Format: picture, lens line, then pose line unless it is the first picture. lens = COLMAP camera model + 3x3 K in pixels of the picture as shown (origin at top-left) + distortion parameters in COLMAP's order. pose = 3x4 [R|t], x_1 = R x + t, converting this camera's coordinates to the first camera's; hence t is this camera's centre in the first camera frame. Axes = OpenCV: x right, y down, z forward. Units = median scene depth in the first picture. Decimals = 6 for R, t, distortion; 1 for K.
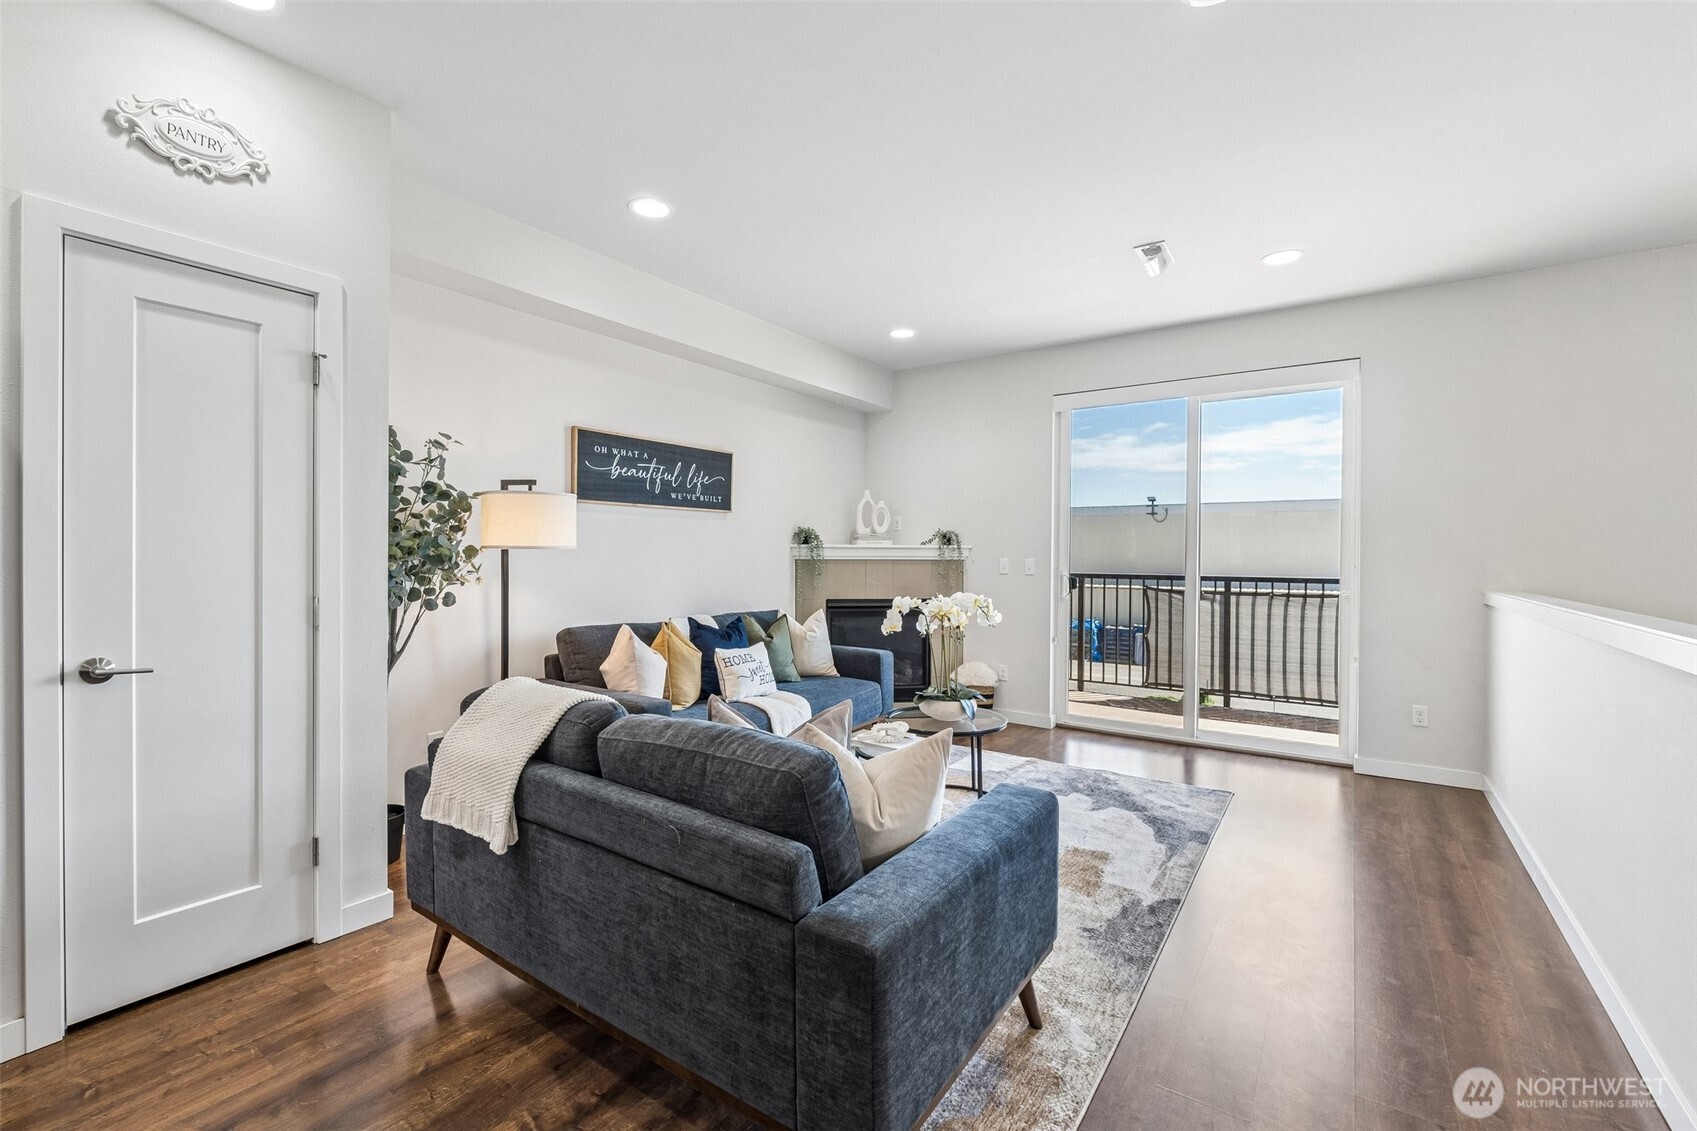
lens RADIAL K [[717.6, 0, 852.4], [0, 717.6, 566.1], [0, 0, 1]] dist [-0.000302, -0.000224]
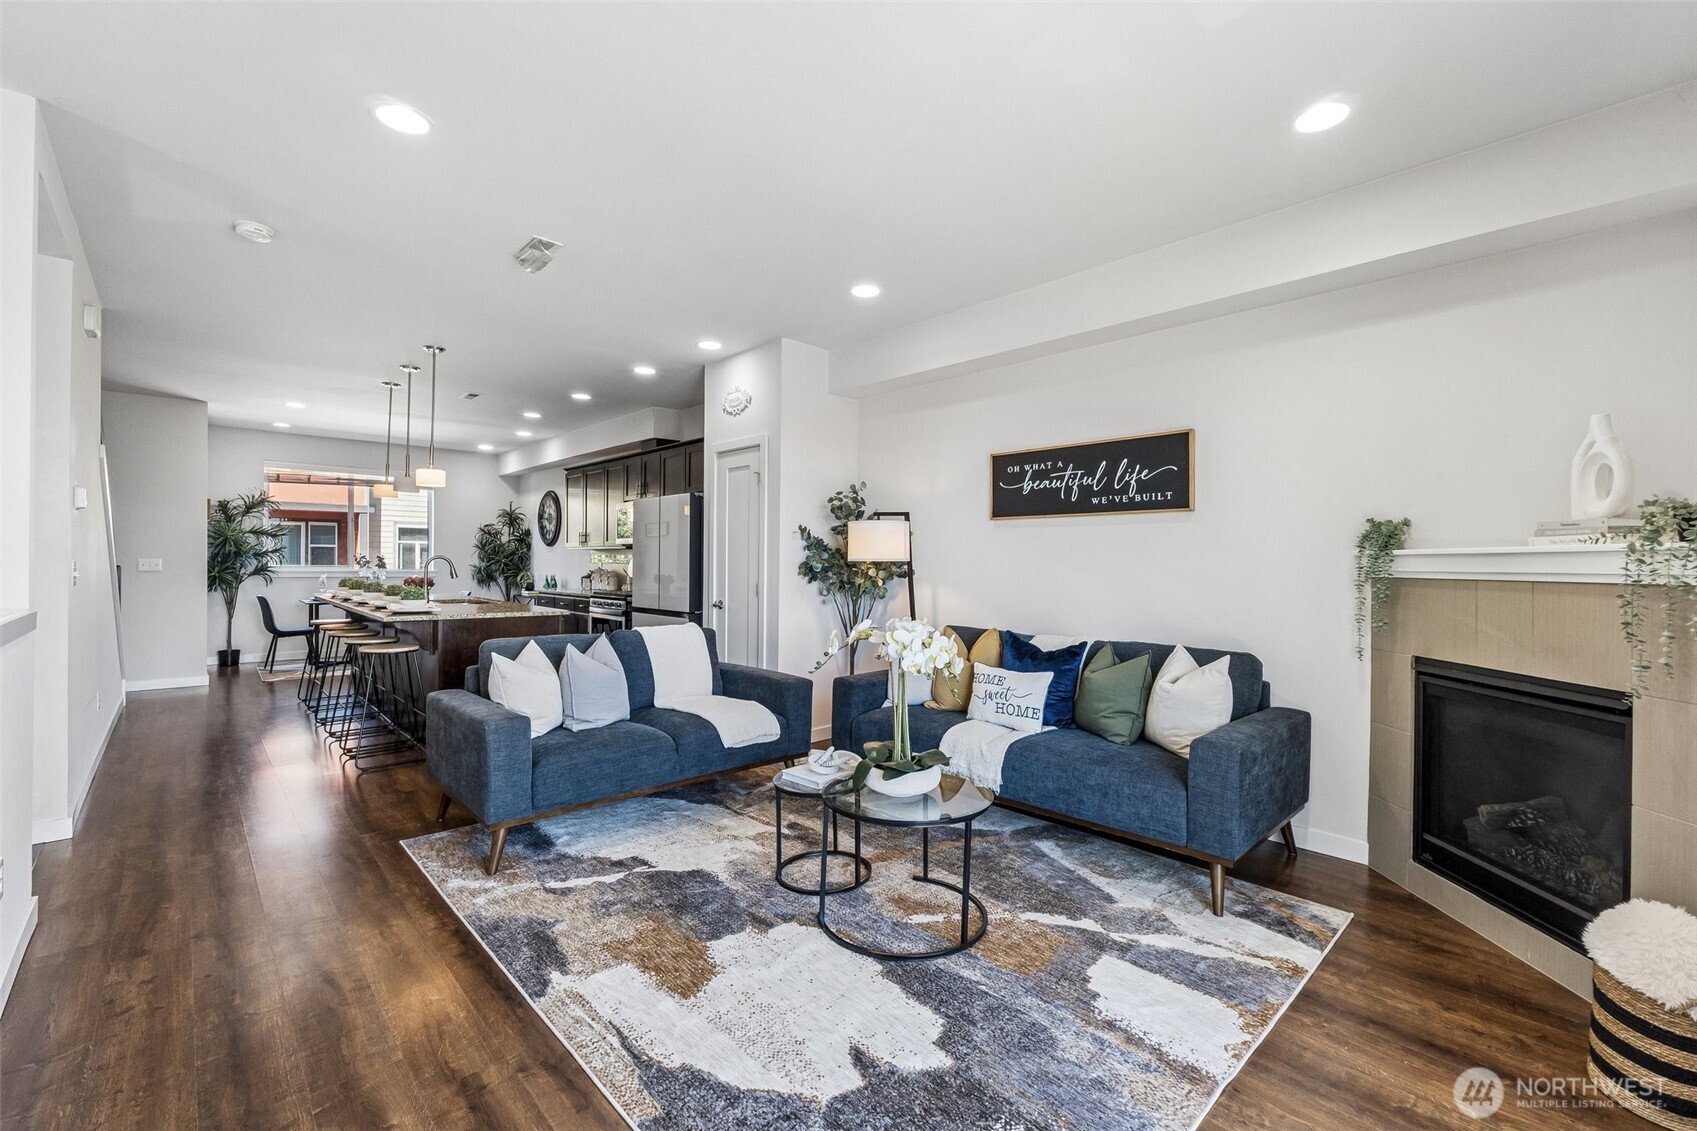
lens RADIAL K [[717.6, 0, 852.4], [0, 717.6, 566.1], [0, 0, 1]] dist [-0.000302, -0.000224]
pose [[-0.197390, -0.002987, -0.980321, 0.702865], [-0.025296, 0.999678, 0.002047, -0.011291], [0.979999, 0.025202, -0.197402, 0.904725]]
